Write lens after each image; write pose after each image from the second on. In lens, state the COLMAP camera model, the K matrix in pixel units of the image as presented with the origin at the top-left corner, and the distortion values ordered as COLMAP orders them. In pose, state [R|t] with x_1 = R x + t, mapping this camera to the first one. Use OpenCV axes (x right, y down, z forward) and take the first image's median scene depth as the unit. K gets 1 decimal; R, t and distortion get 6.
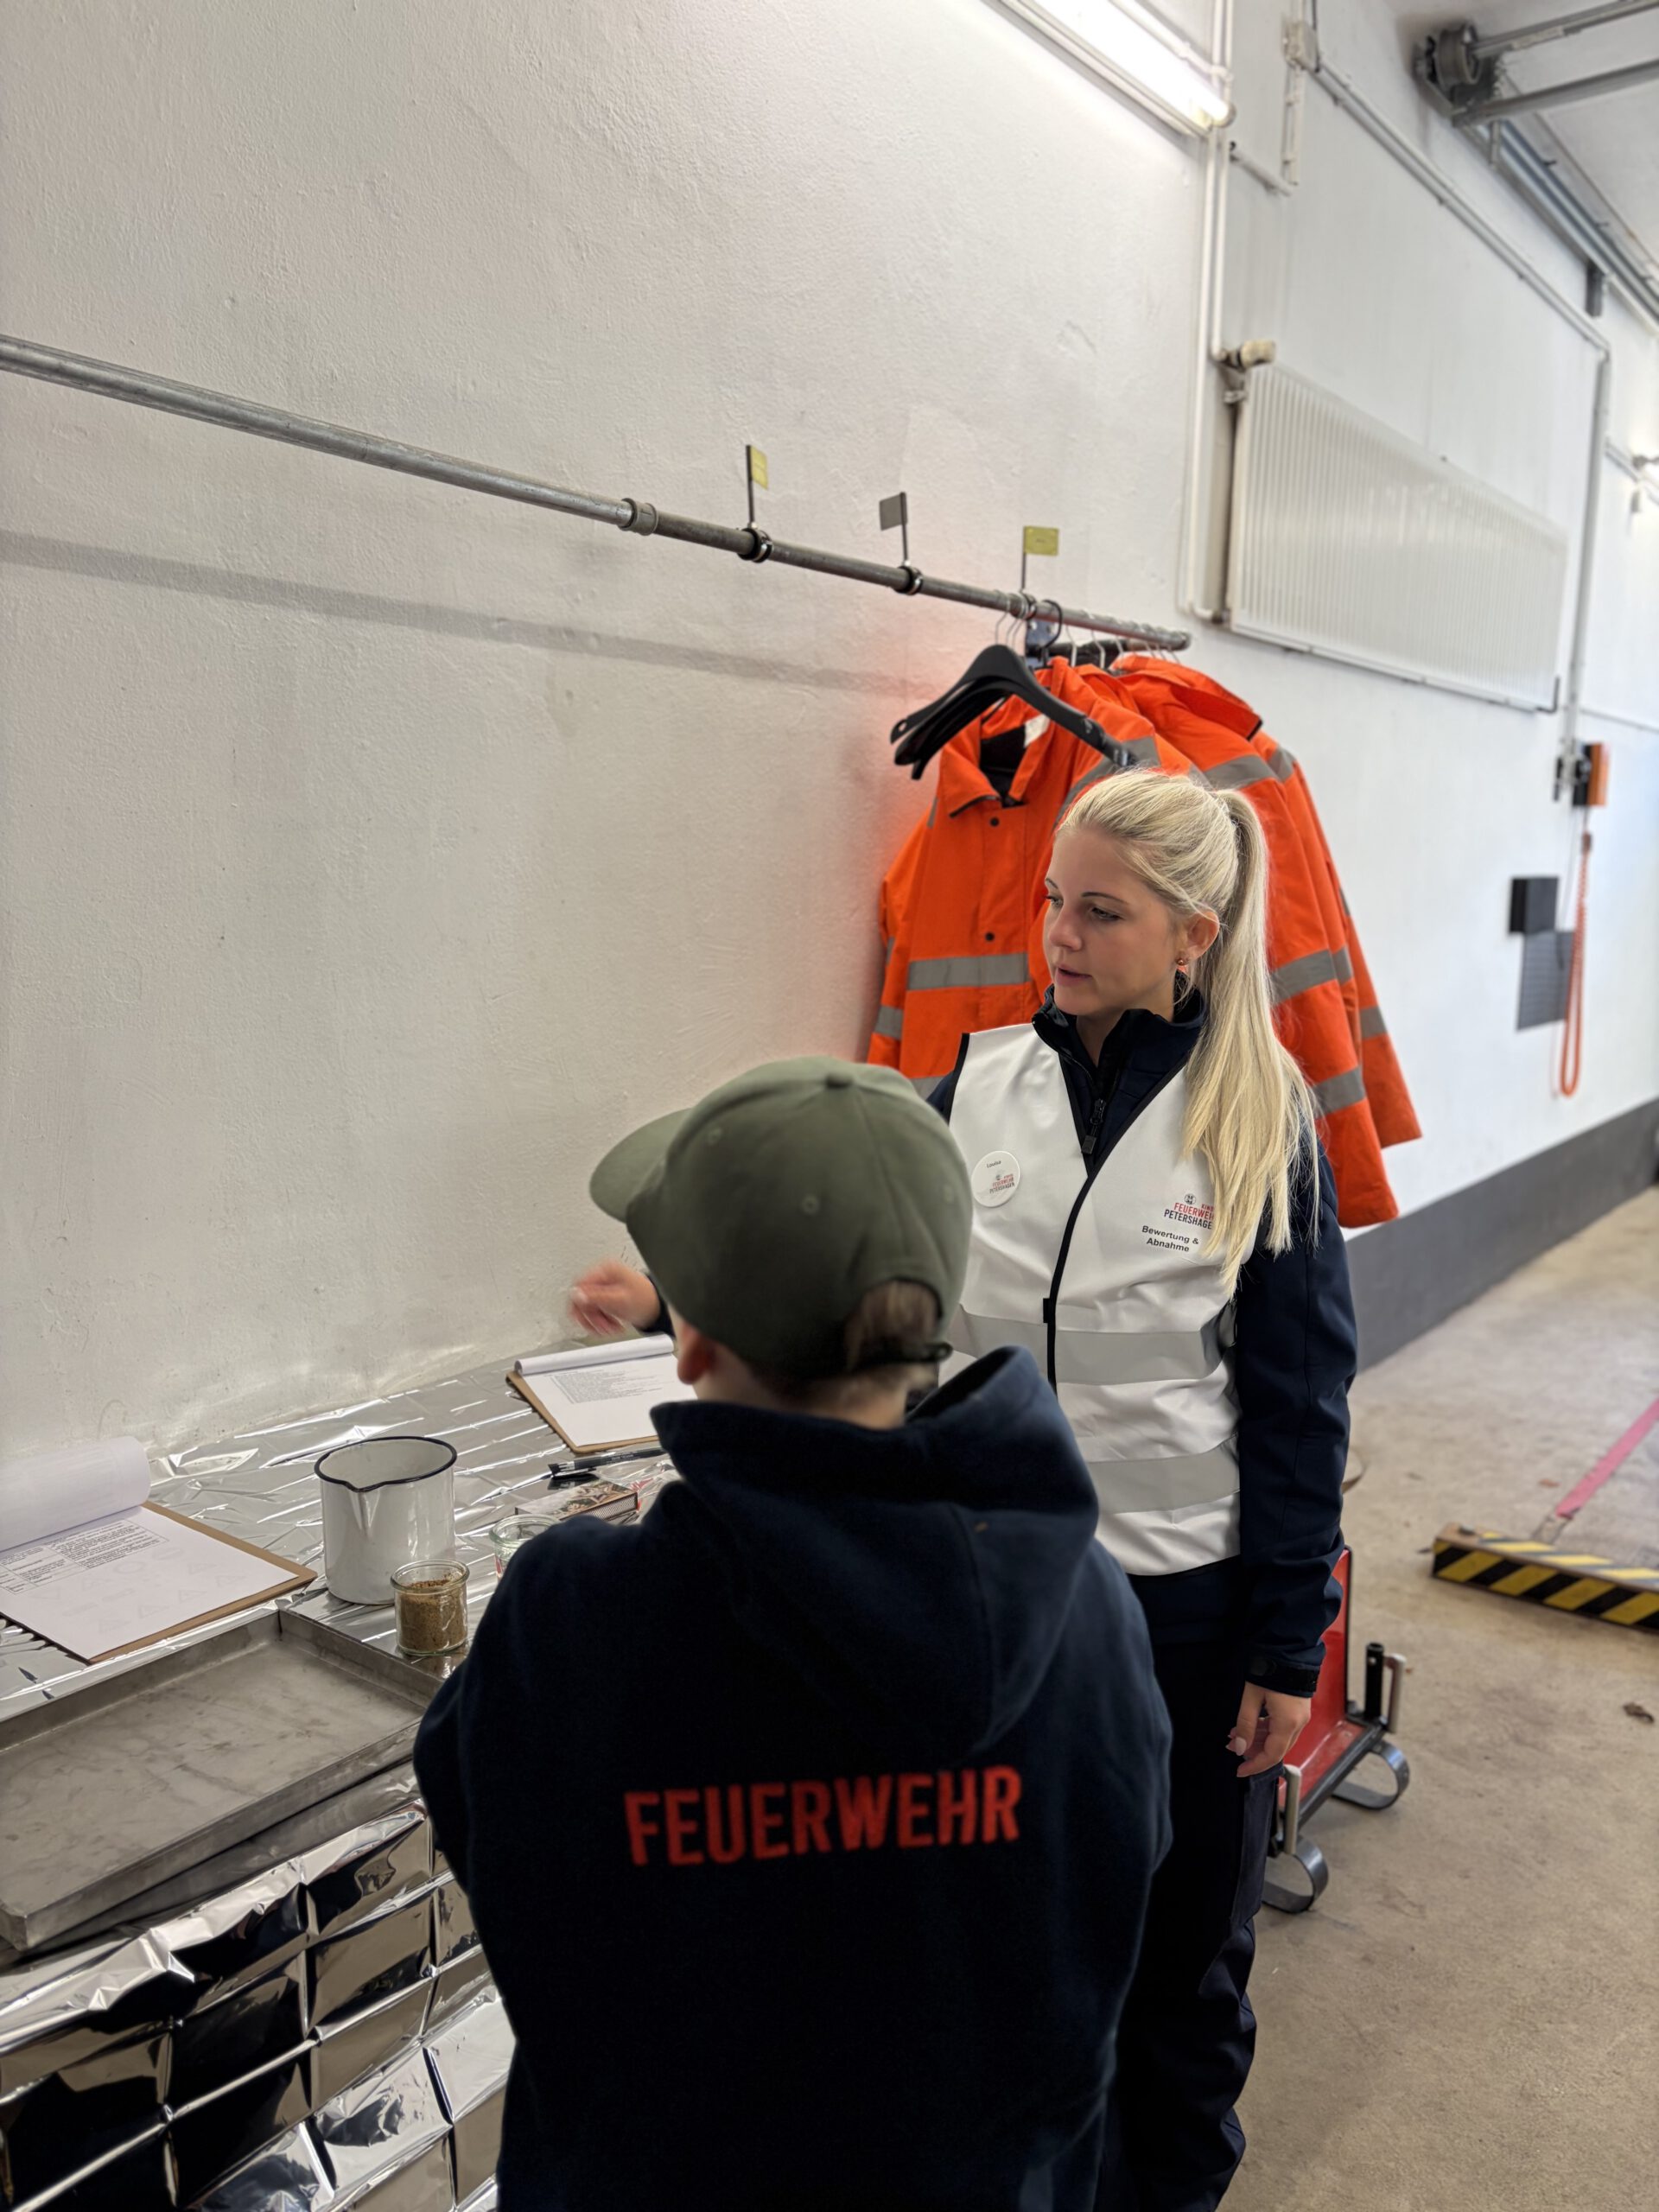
lens RADIAL K [[1673.6, 0, 823.4], [0, 1673.6, 1101.4], [0, 0, 1]] dist [0.043500, -0.044137]
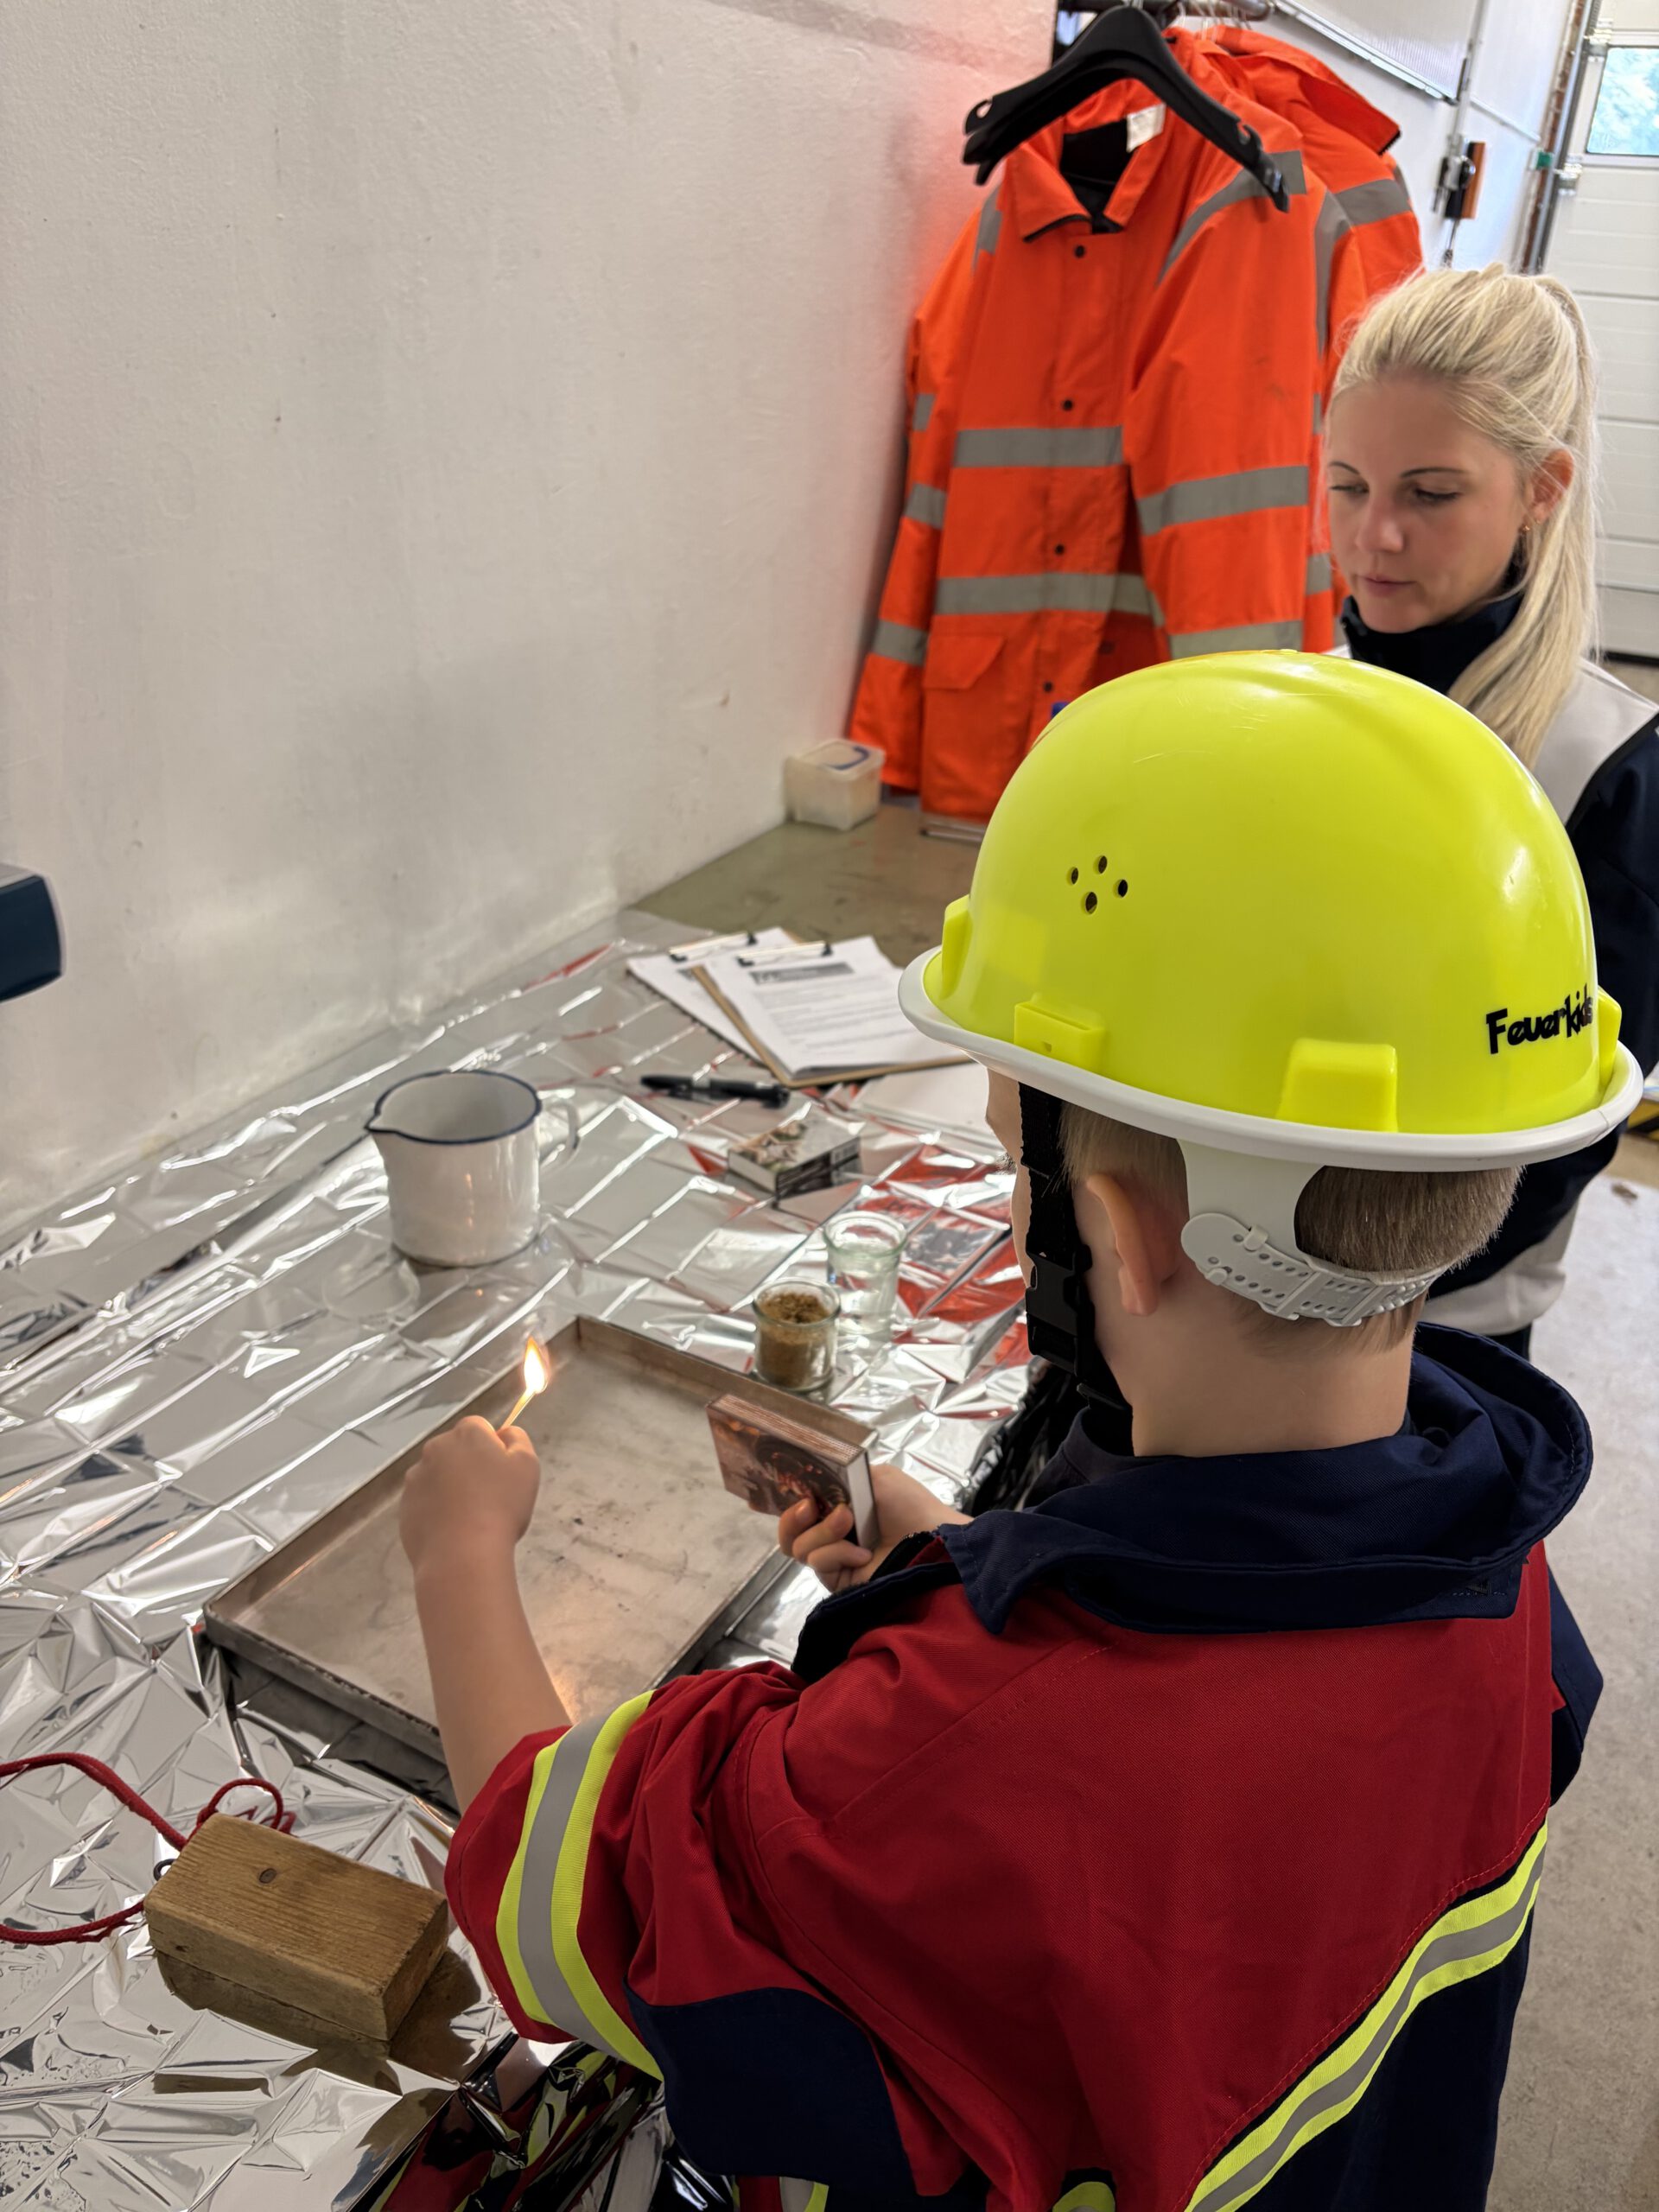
lens RADIAL K [[1673.6, 0, 836.9], [0, 1673.6, 1105.9], [0, 0, 1]] dist [0.043500, -0.044137]
pose [[0.982051, -0.042351, 0.183800, -0.185150], [-0.021689, 0.942645, 0.333091, -0.045521], [-0.187365, -0.331099, 0.924807, 0.121538]]
